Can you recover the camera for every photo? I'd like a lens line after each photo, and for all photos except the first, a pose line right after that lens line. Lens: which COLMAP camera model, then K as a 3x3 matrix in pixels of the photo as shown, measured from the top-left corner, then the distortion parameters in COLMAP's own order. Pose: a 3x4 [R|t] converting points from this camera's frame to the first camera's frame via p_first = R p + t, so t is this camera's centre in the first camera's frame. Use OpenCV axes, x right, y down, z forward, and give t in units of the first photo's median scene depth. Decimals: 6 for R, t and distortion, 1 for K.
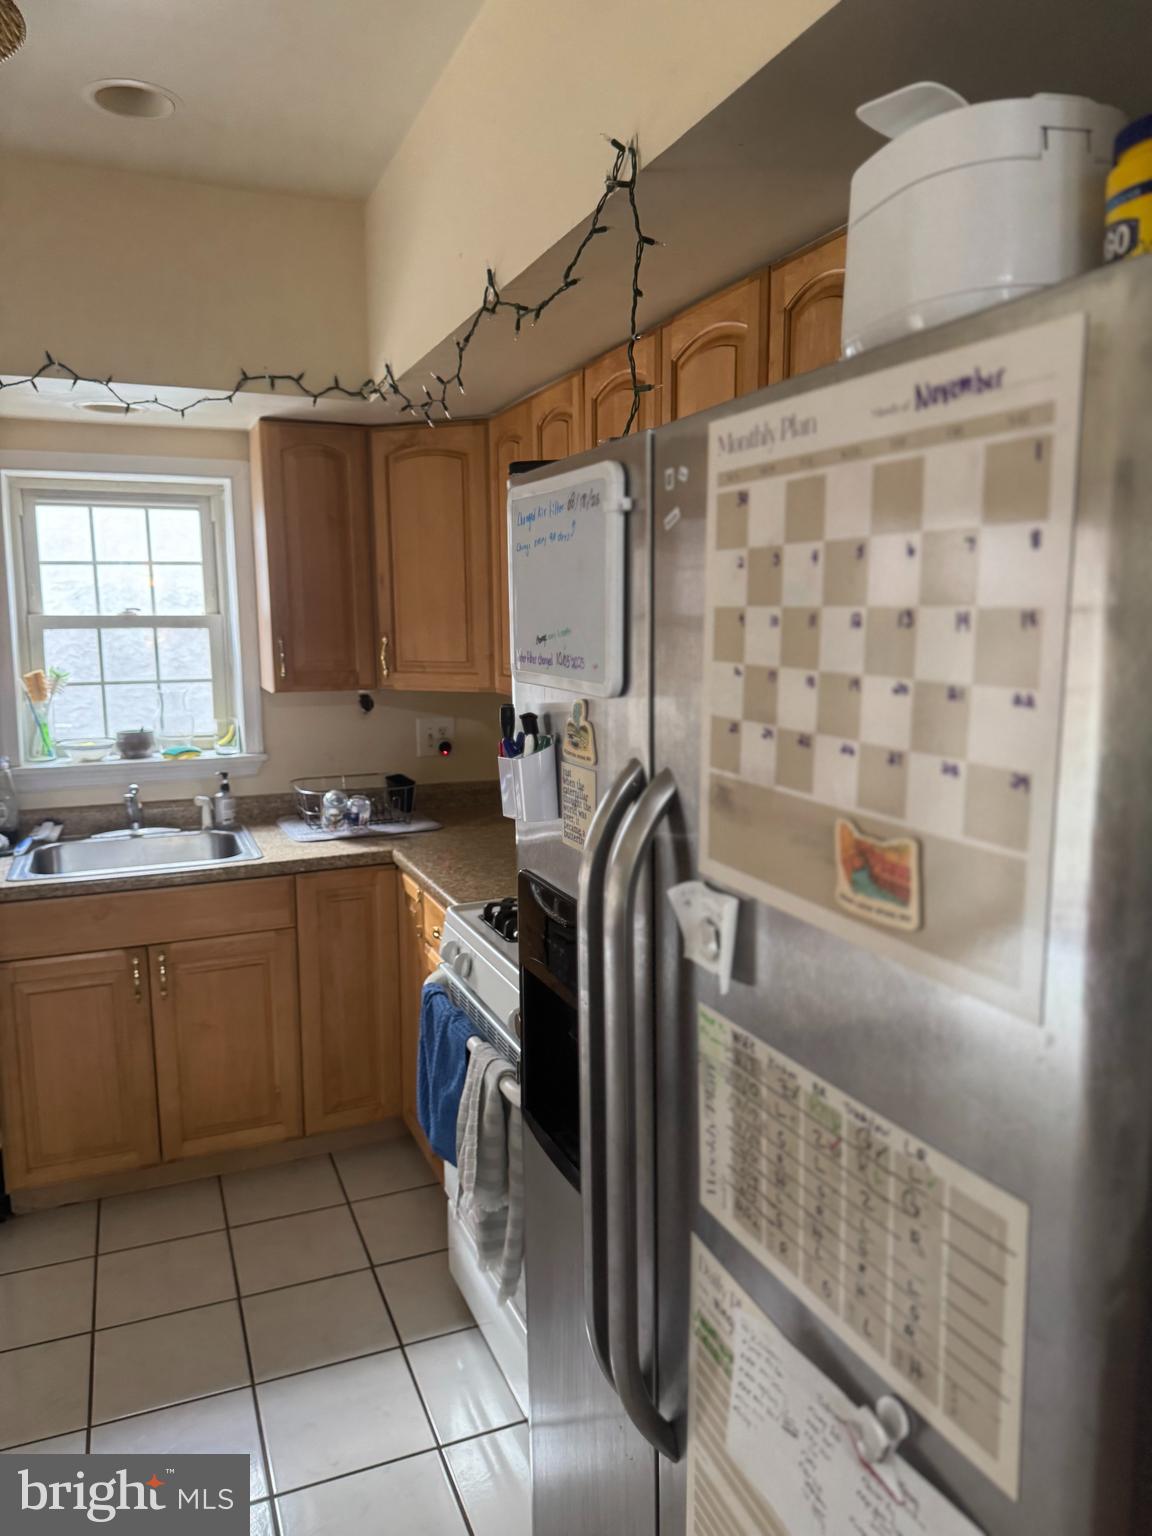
lens RADIAL K [[1098.2, 0, 577.1], [0, 1098.2, 773.7], [0, 0, 1]] dist [0.066050, -0.078440]
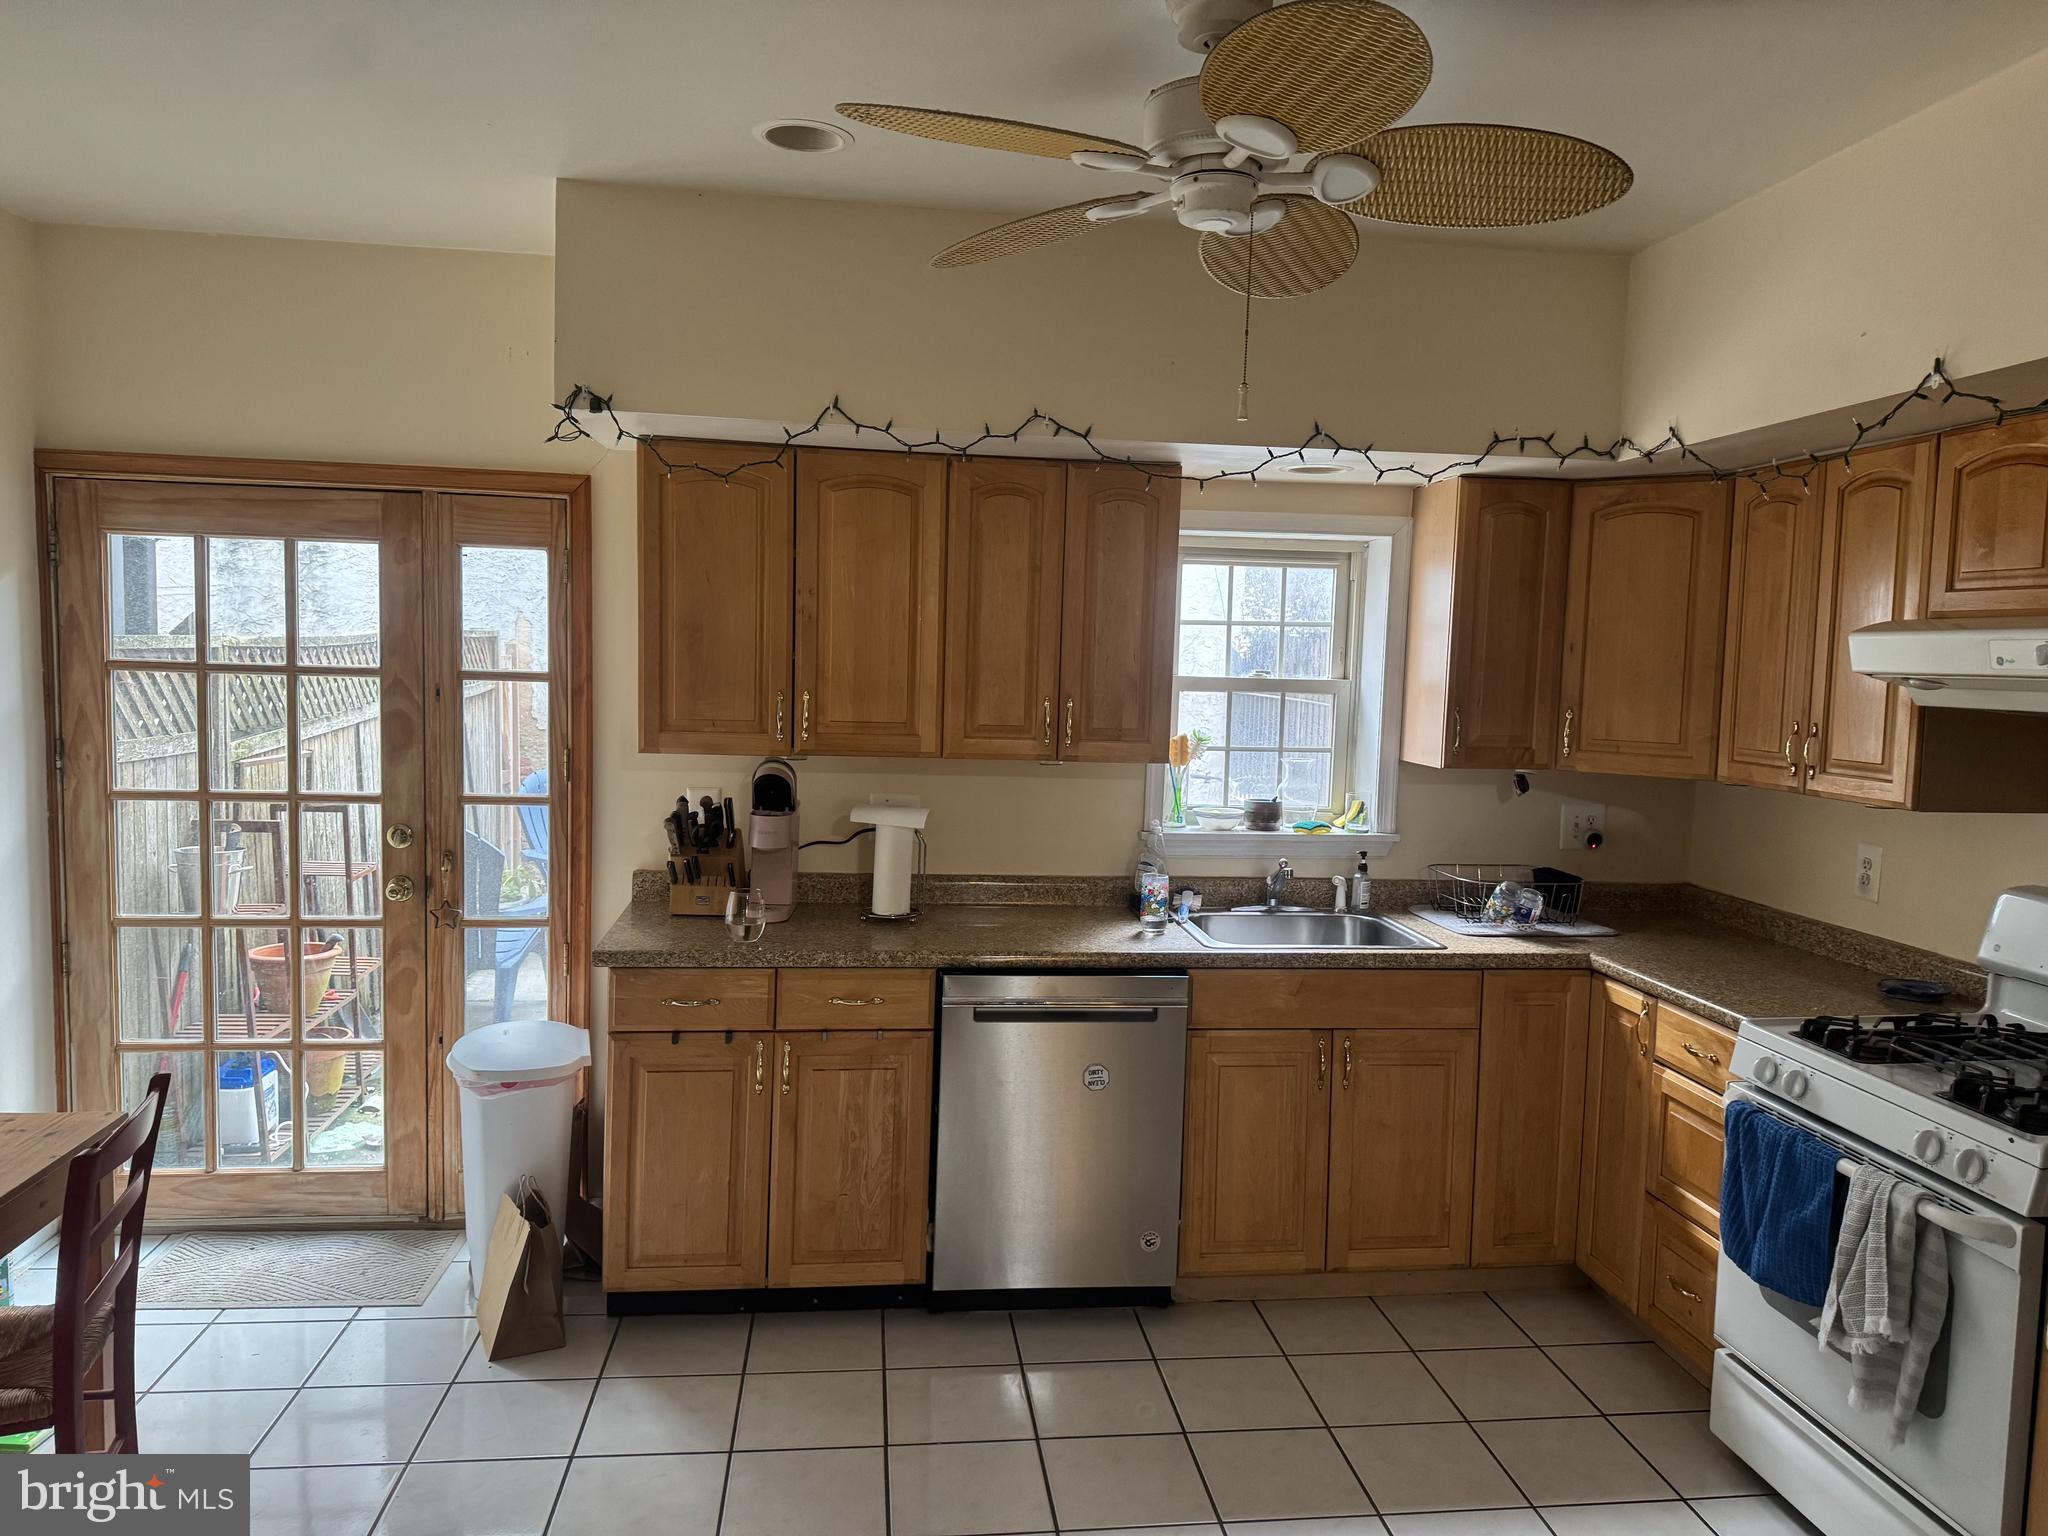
lens RADIAL K [[1464.2, 0, 1019.4], [0, 1464.2, 759.7], [0, 0, 1]] dist [0.066050, -0.078440]
pose [[0.962392, 0.051593, -0.266722, -0.288425], [-0.071839, 0.995183, -0.066708, 0.025992], [0.261995, 0.083360, 0.961462, -0.260001]]
